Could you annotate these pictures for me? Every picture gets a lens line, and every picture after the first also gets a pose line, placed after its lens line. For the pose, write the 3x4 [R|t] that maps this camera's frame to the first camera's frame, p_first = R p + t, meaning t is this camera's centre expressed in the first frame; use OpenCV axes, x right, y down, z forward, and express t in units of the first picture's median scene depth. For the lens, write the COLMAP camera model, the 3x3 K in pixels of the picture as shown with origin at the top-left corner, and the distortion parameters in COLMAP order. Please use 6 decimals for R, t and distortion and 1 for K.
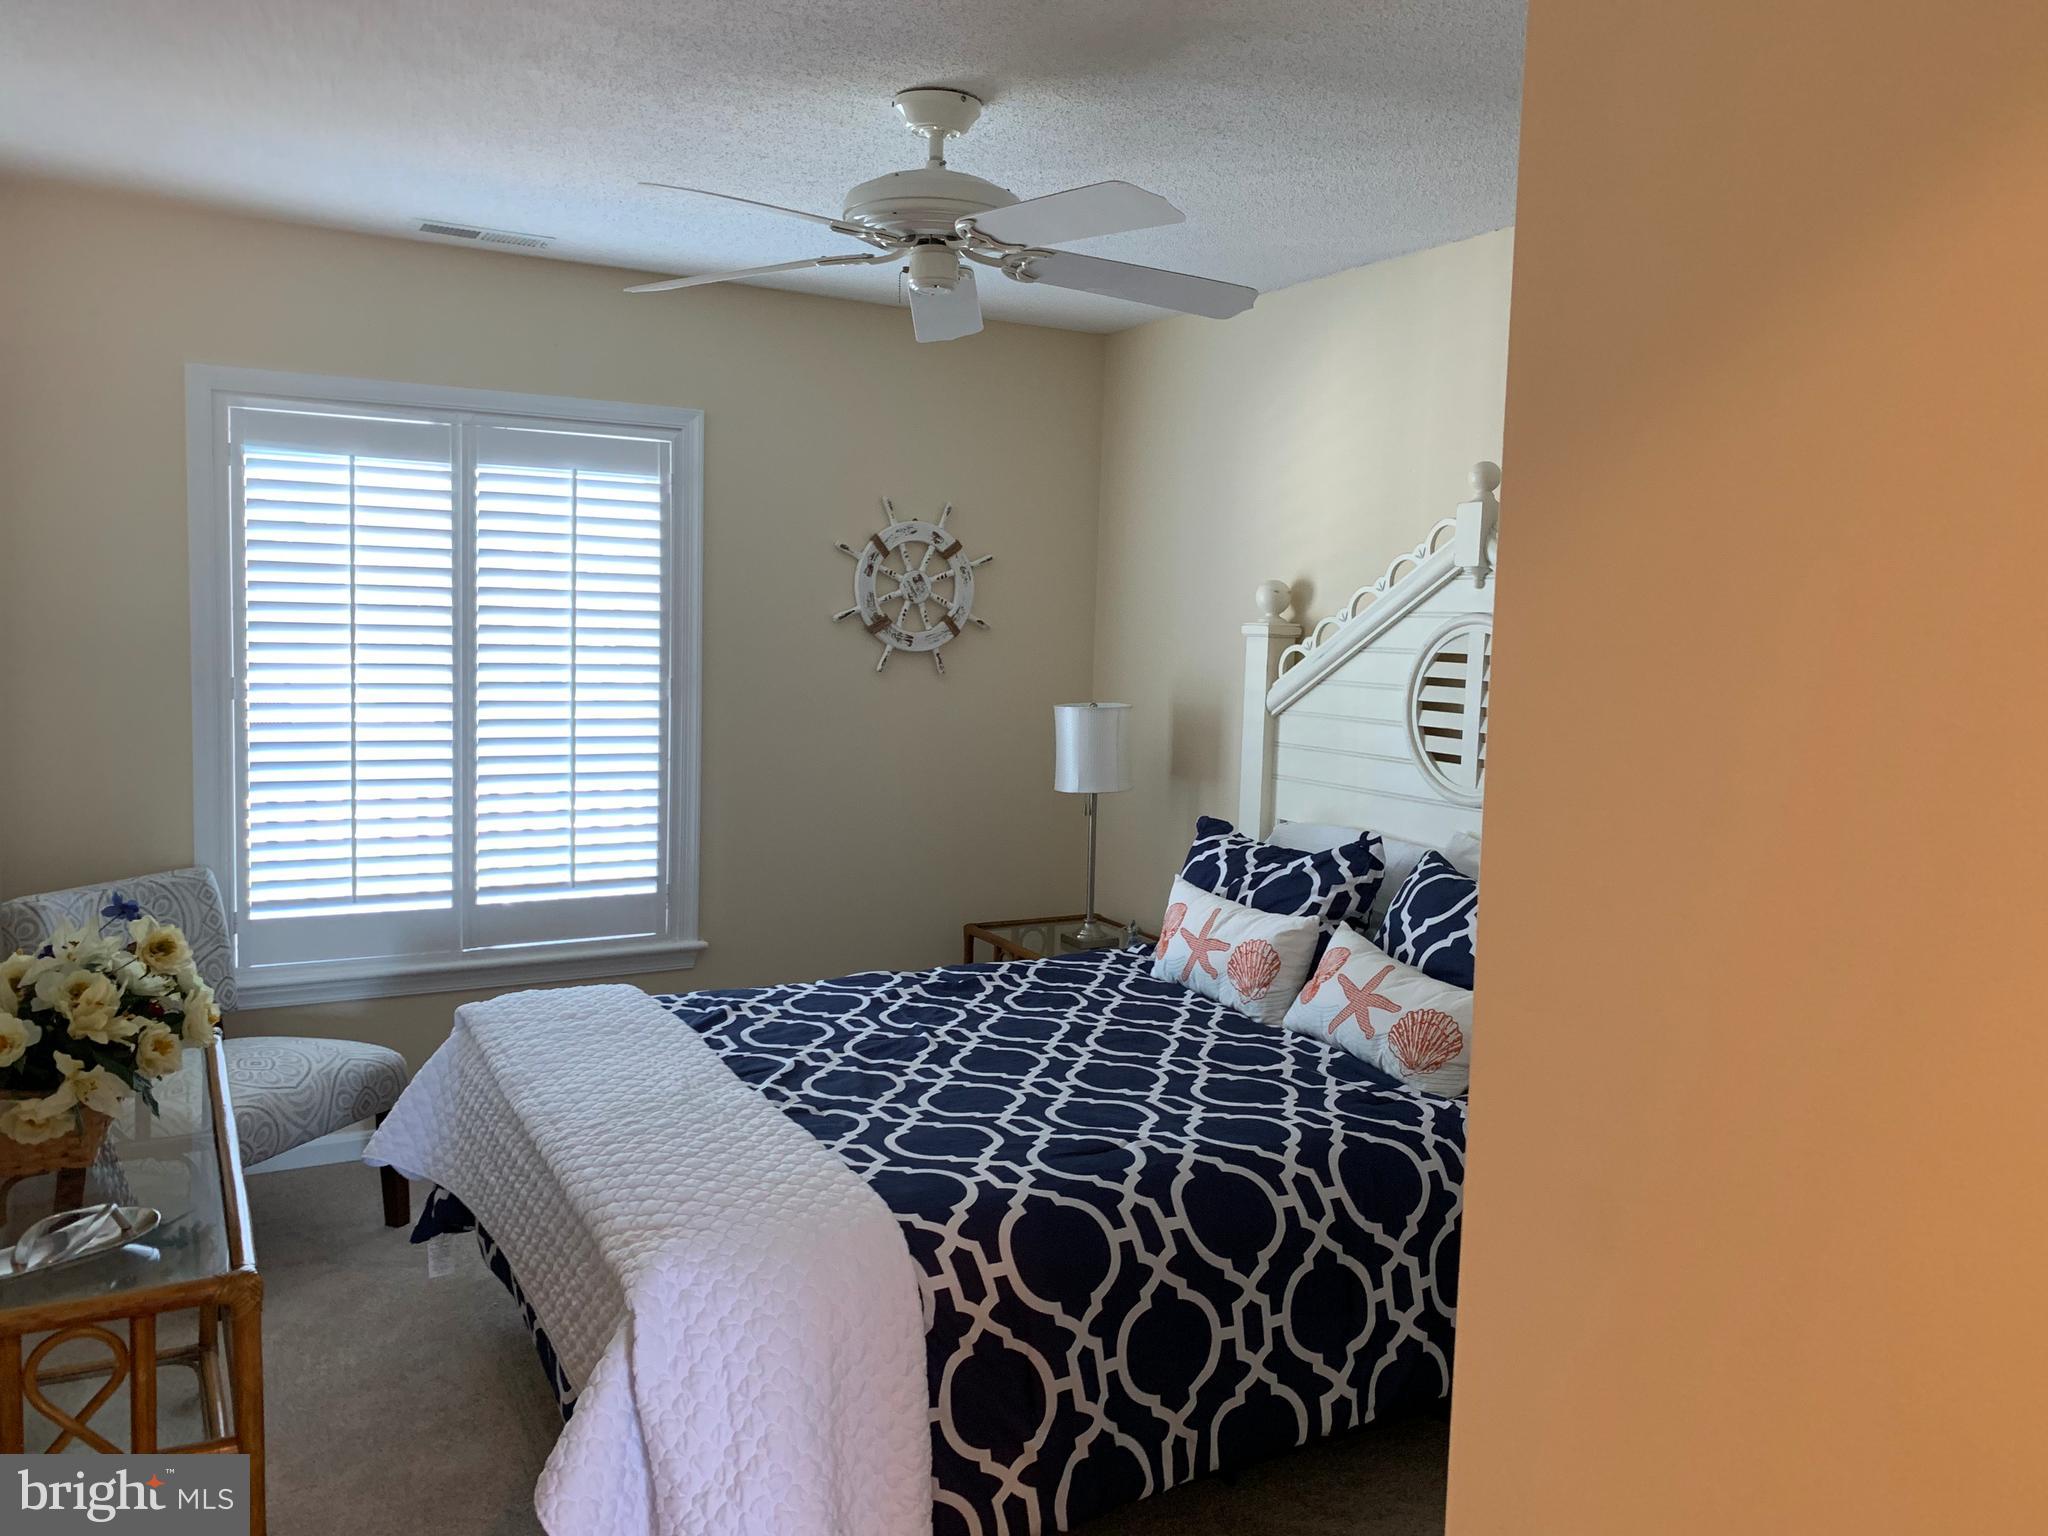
lens RADIAL K [[1565.8, 0, 1021.4], [0, 1565.8, 756.1], [0, 0, 1]] dist [0.106125, -0.170211]
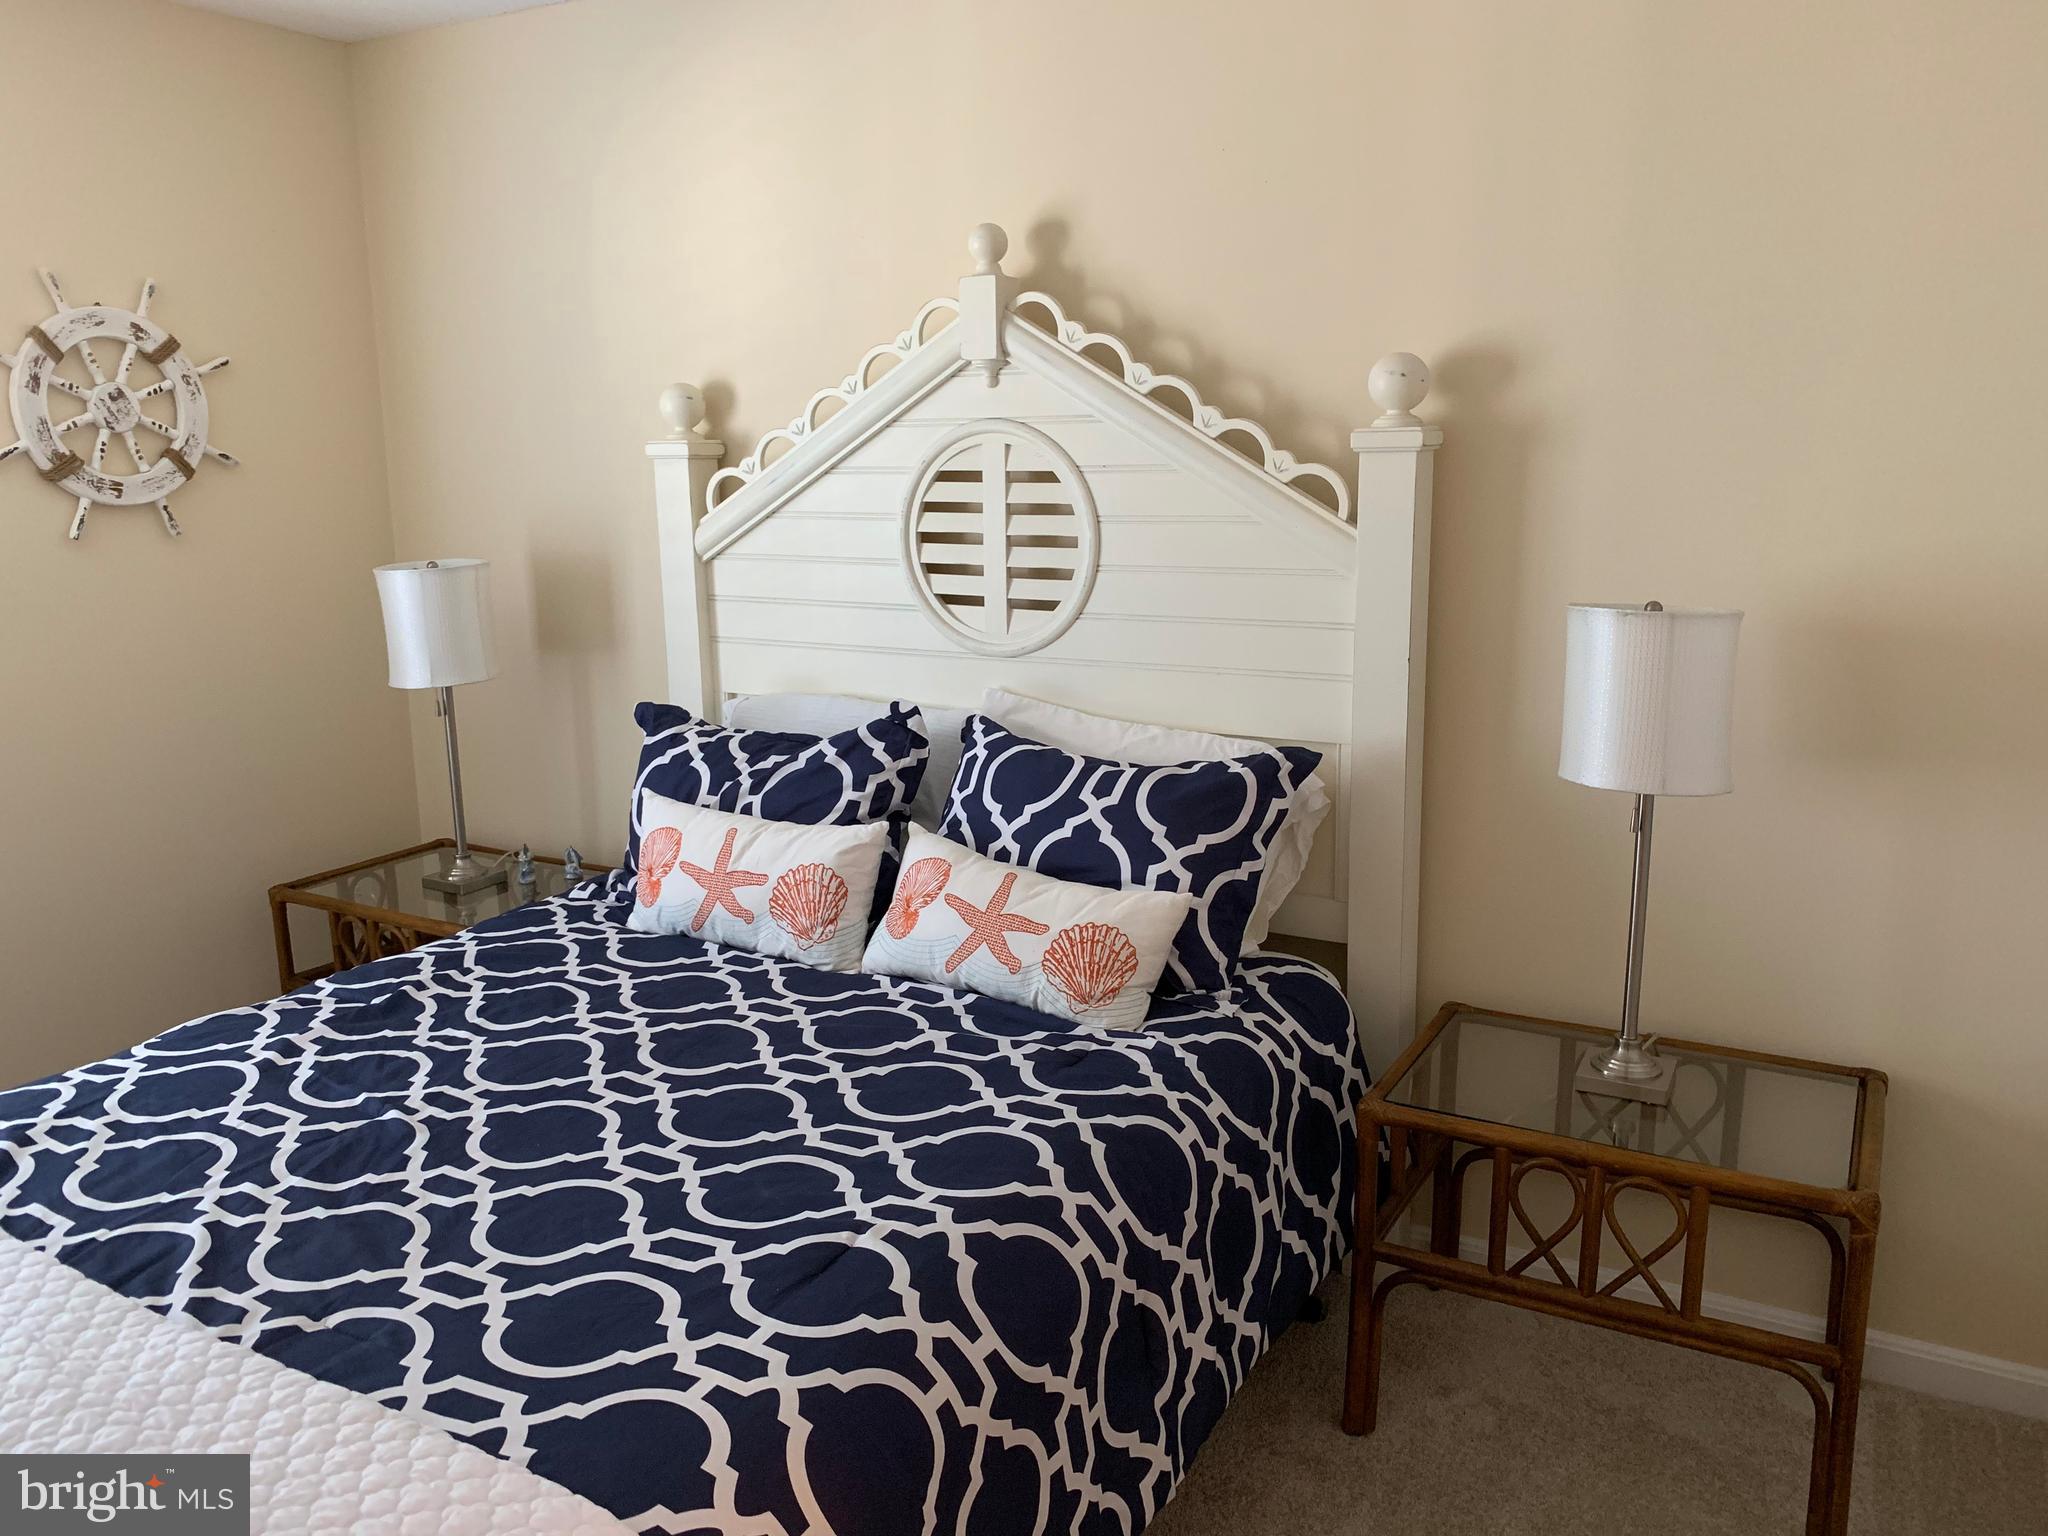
lens RADIAL K [[1565.8, 0, 1021.4], [0, 1565.8, 756.1], [0, 0, 1]] dist [0.106125, -0.170211]
pose [[0.856358, -0.144841, 0.495653, -0.125797], [0.086043, 0.986462, 0.139606, -0.030880], [-0.509163, -0.076905, 0.857227, 0.286448]]
